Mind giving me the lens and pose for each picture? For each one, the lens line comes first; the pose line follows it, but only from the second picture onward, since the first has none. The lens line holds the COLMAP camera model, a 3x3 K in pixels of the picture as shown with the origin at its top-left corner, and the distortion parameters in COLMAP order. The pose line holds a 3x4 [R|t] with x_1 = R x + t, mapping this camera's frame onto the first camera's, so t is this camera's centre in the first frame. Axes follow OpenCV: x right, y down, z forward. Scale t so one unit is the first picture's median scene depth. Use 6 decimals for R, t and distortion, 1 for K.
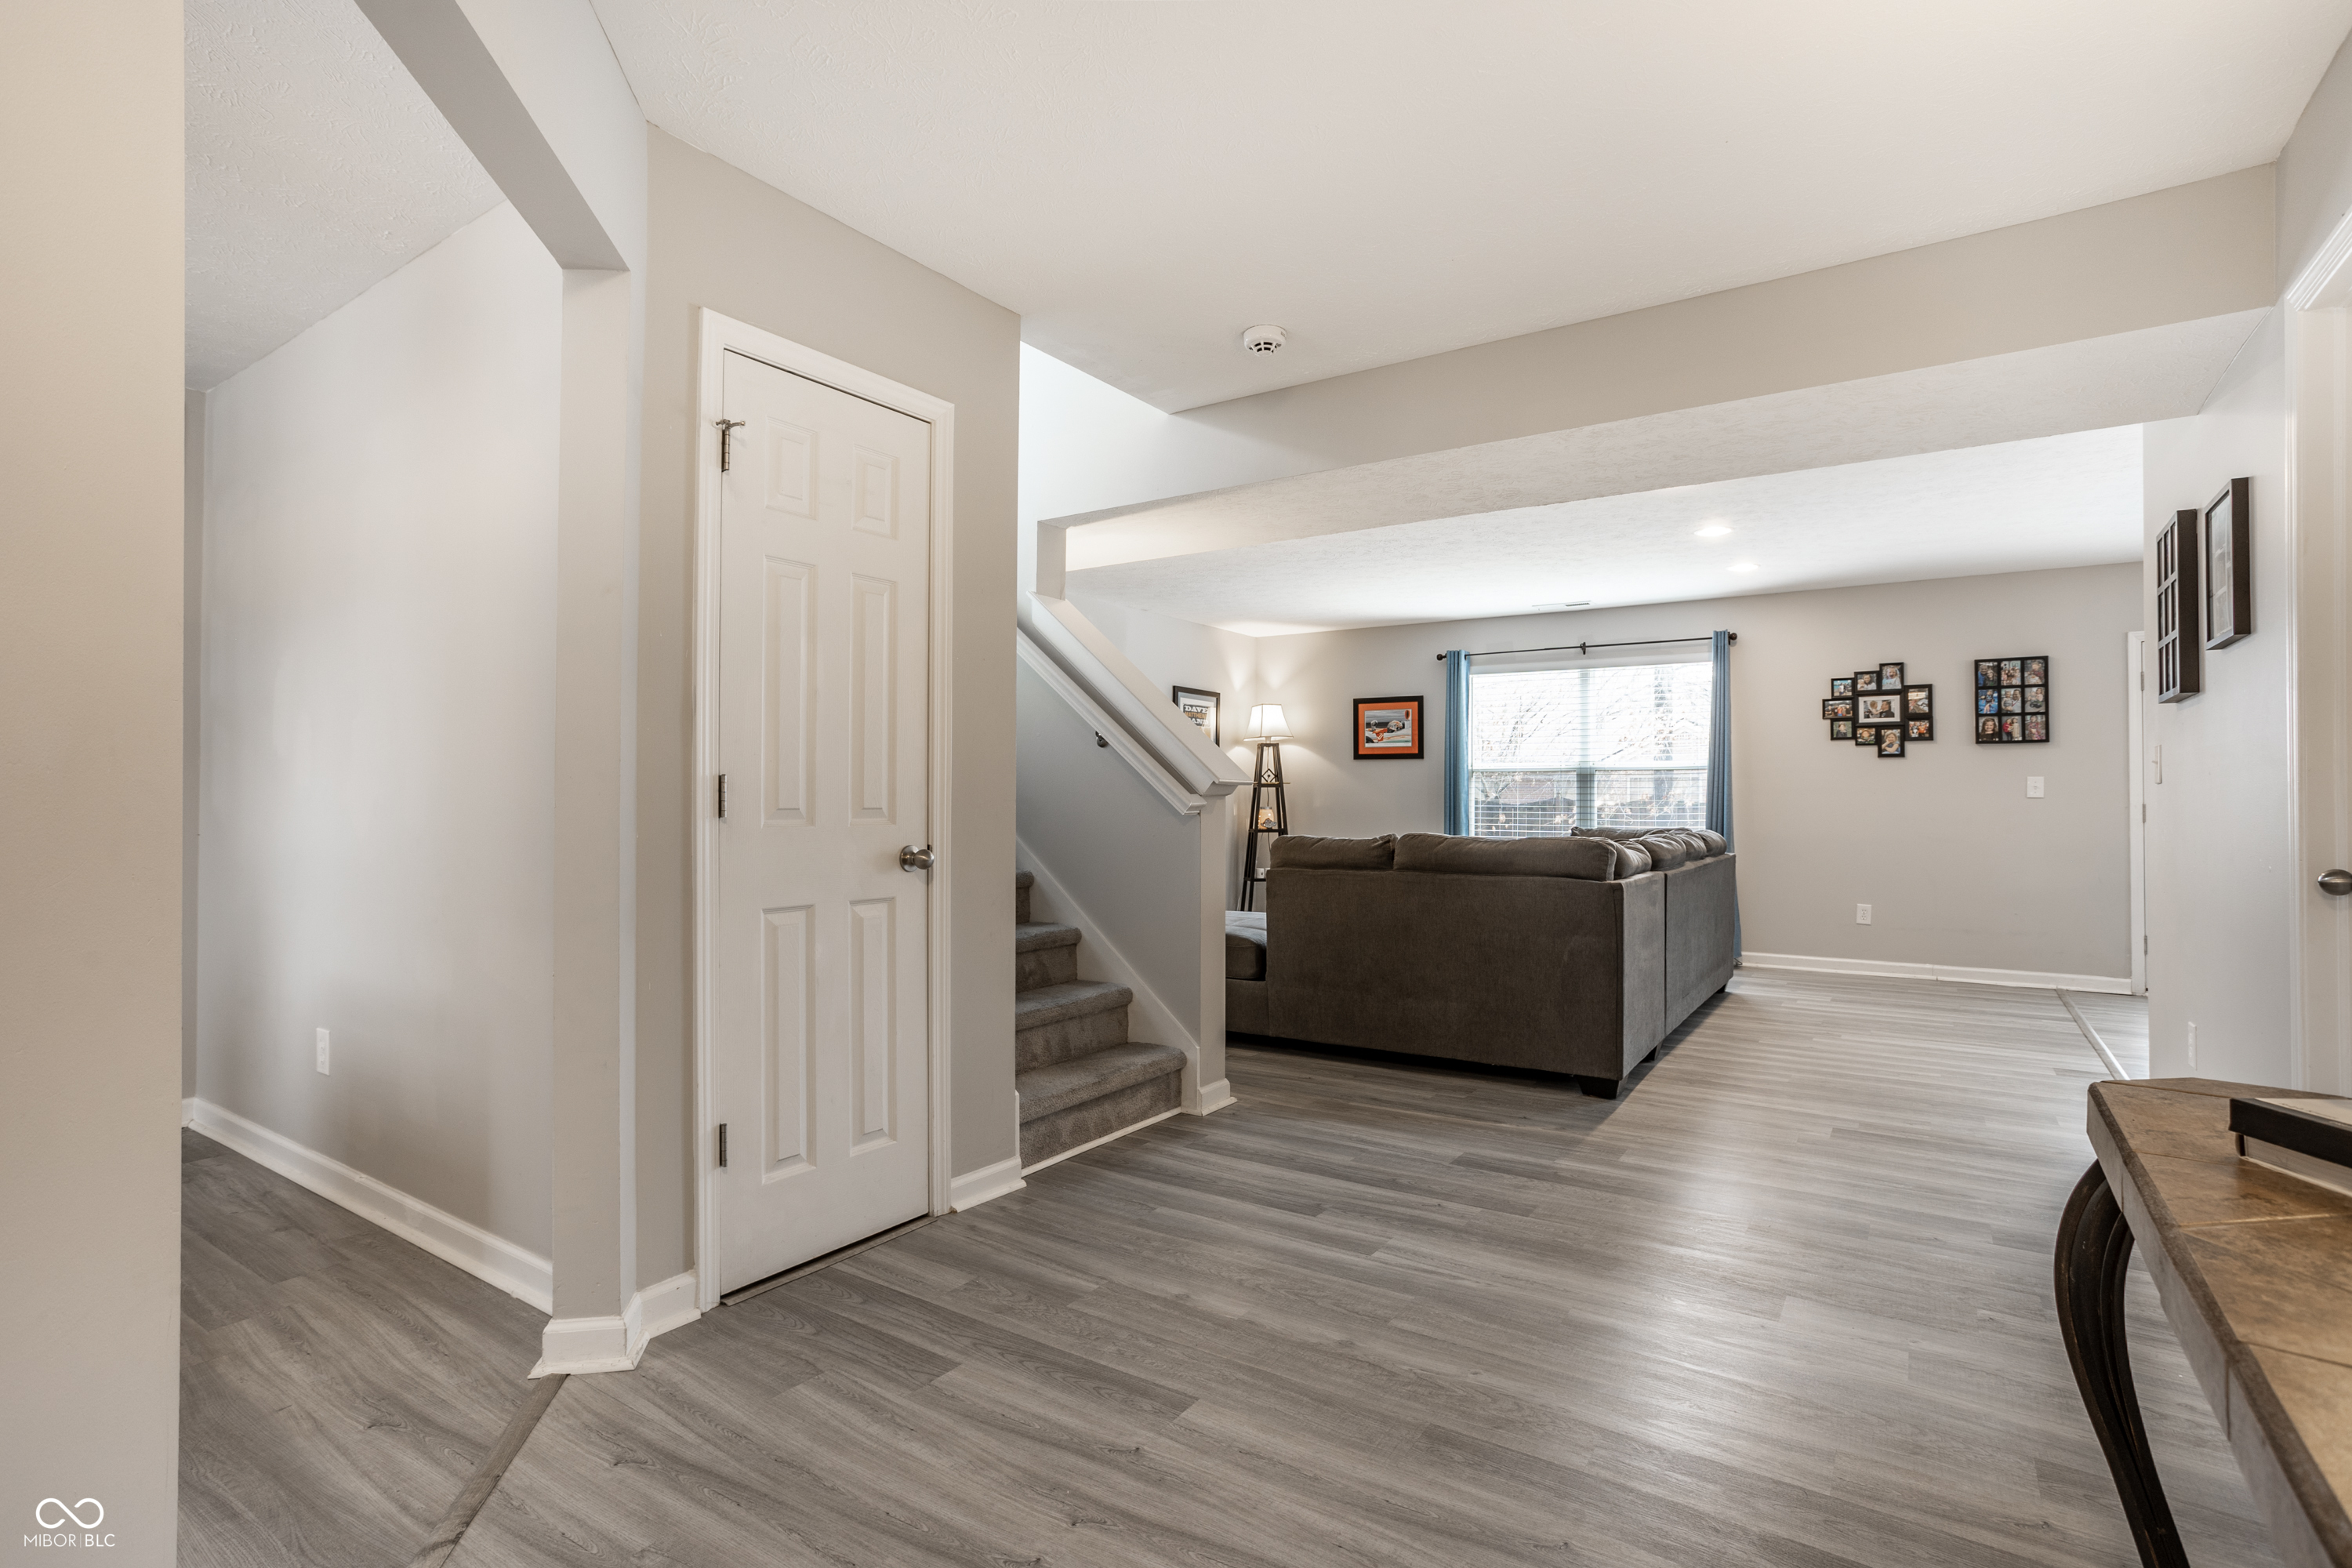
lens RADIAL K [[1127.6, 0, 1179.1], [0, 1127.6, 786.6], [0, 0, 1]] dist [-0.023424, 0.001694]
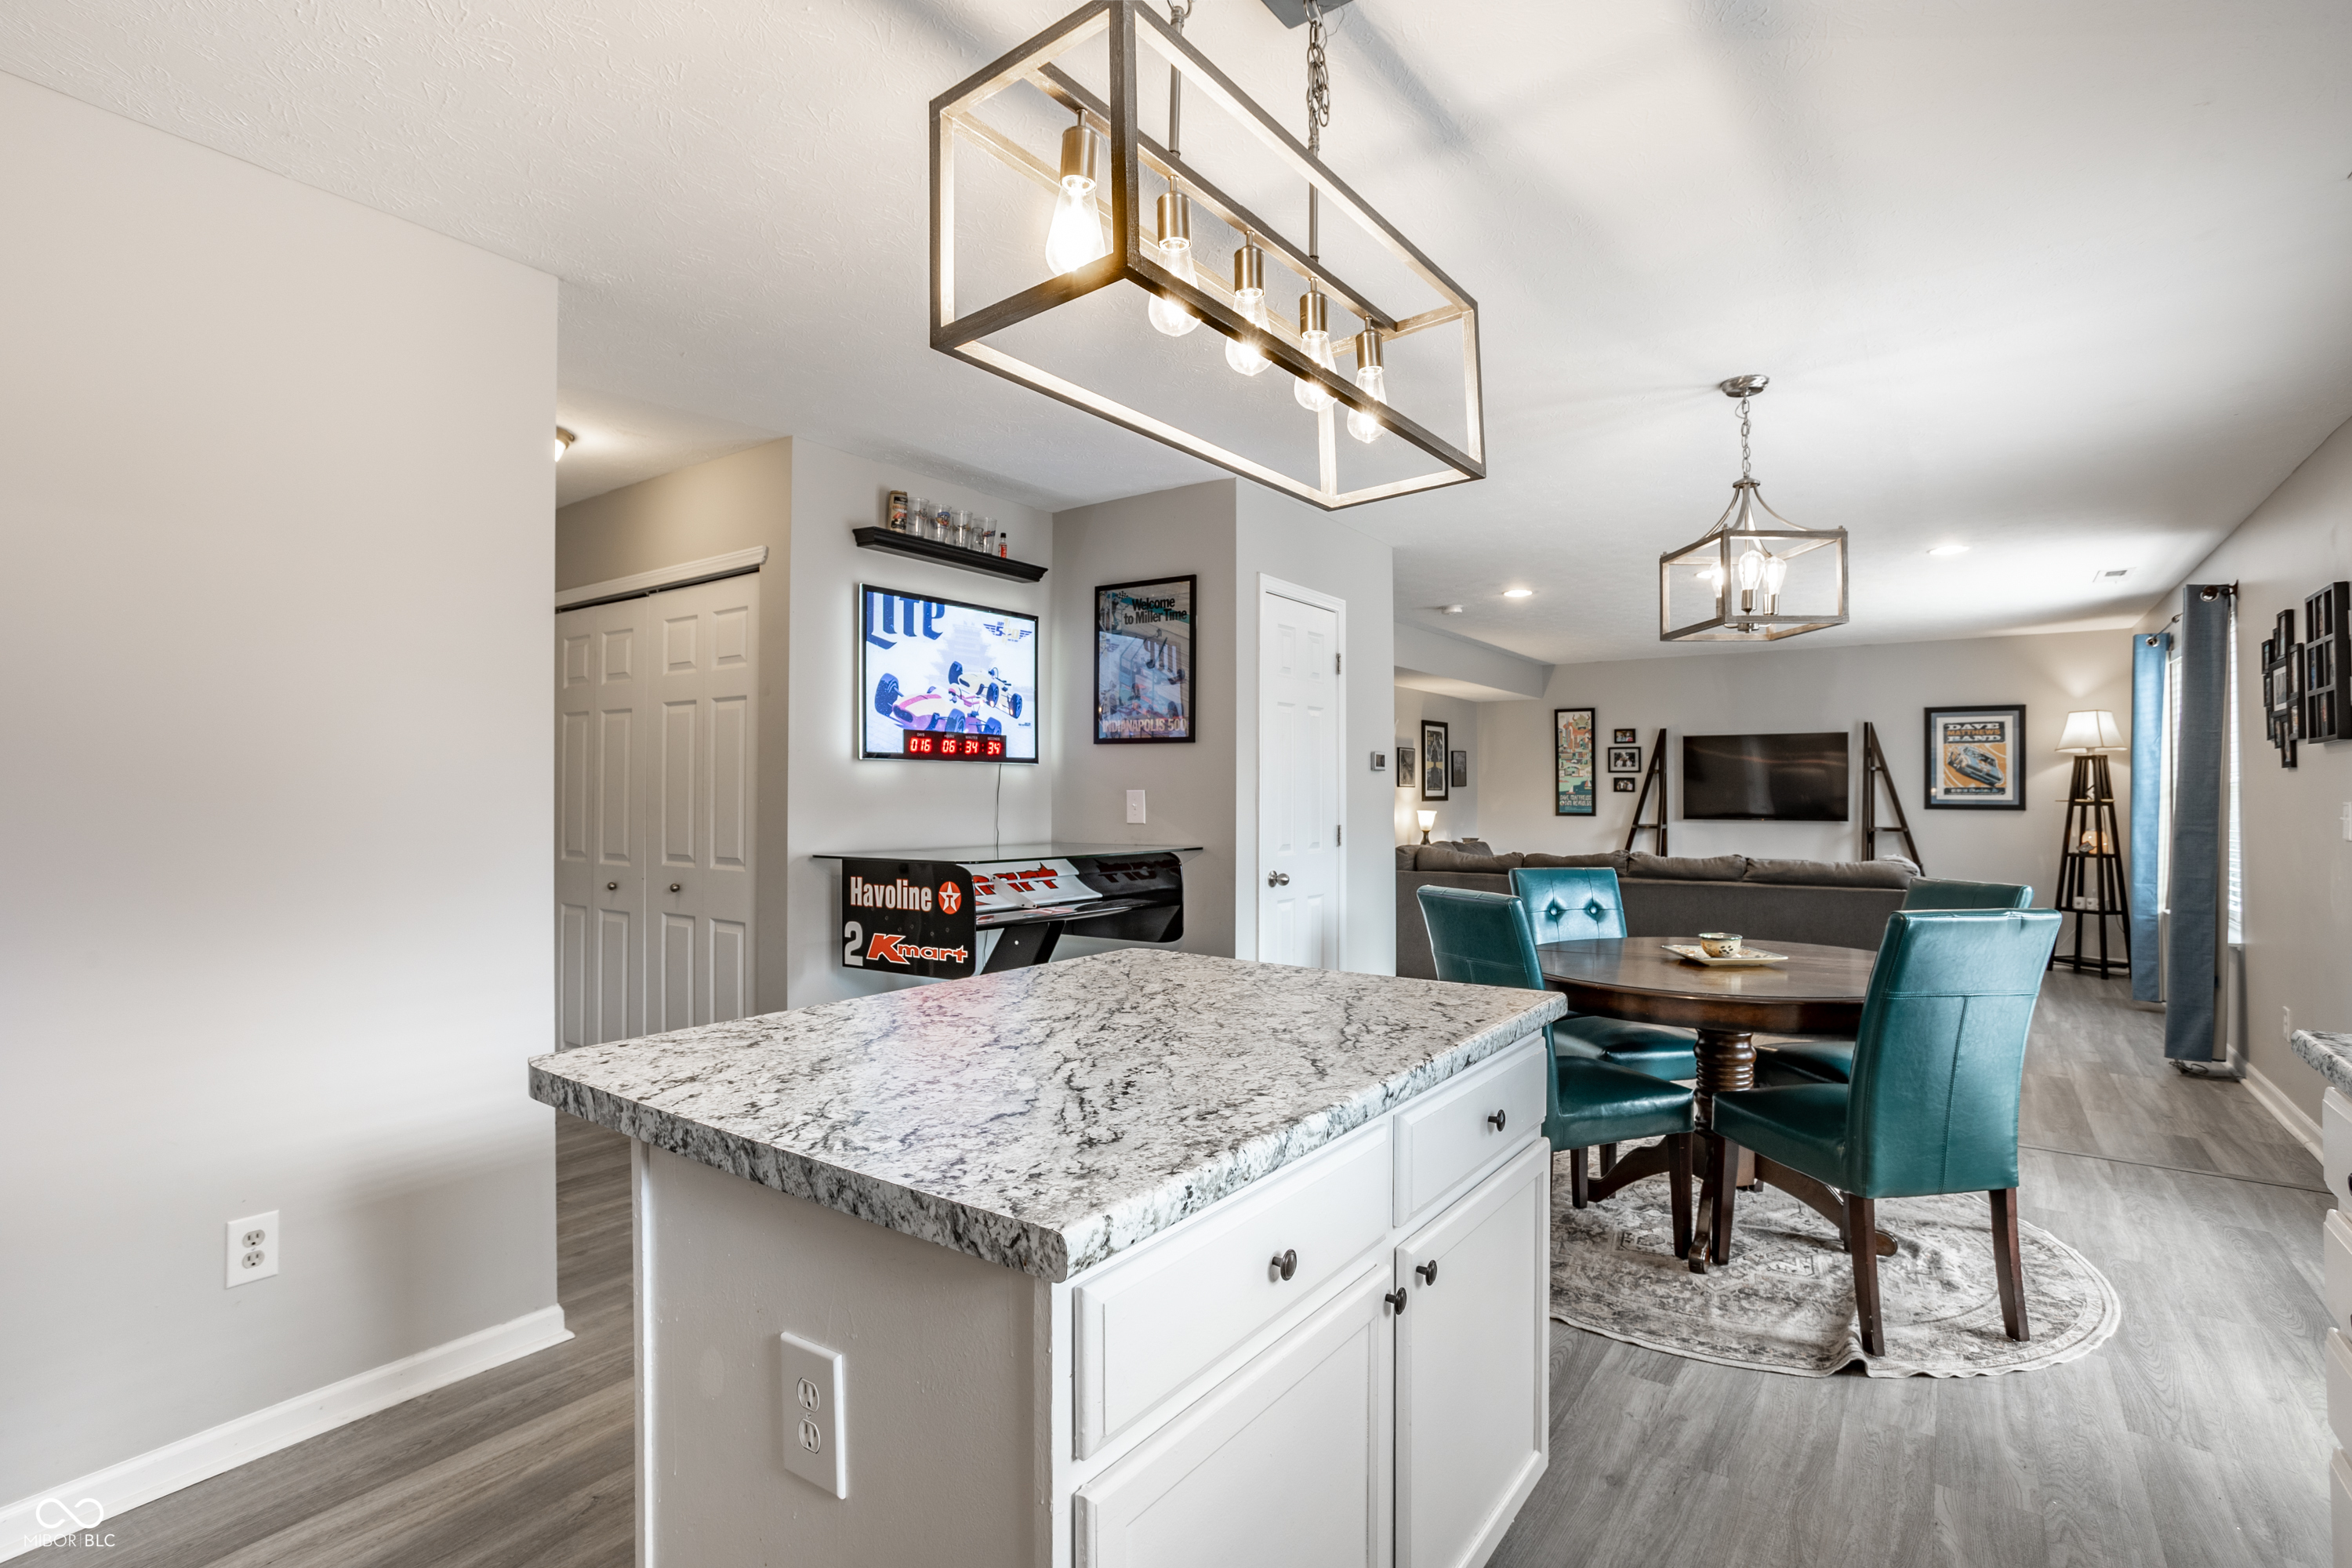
lens RADIAL K [[1127.6, 0, 1185.7], [0, 1127.6, 794.2], [0, 0, 1]] dist [-0.023424, 0.001694]
pose [[-0.025352, -0.000612, -0.999678, 1.222553], [0.008727, 0.999962, -0.000833, -0.017470], [0.999641, -0.008745, -0.025345, 0.419184]]
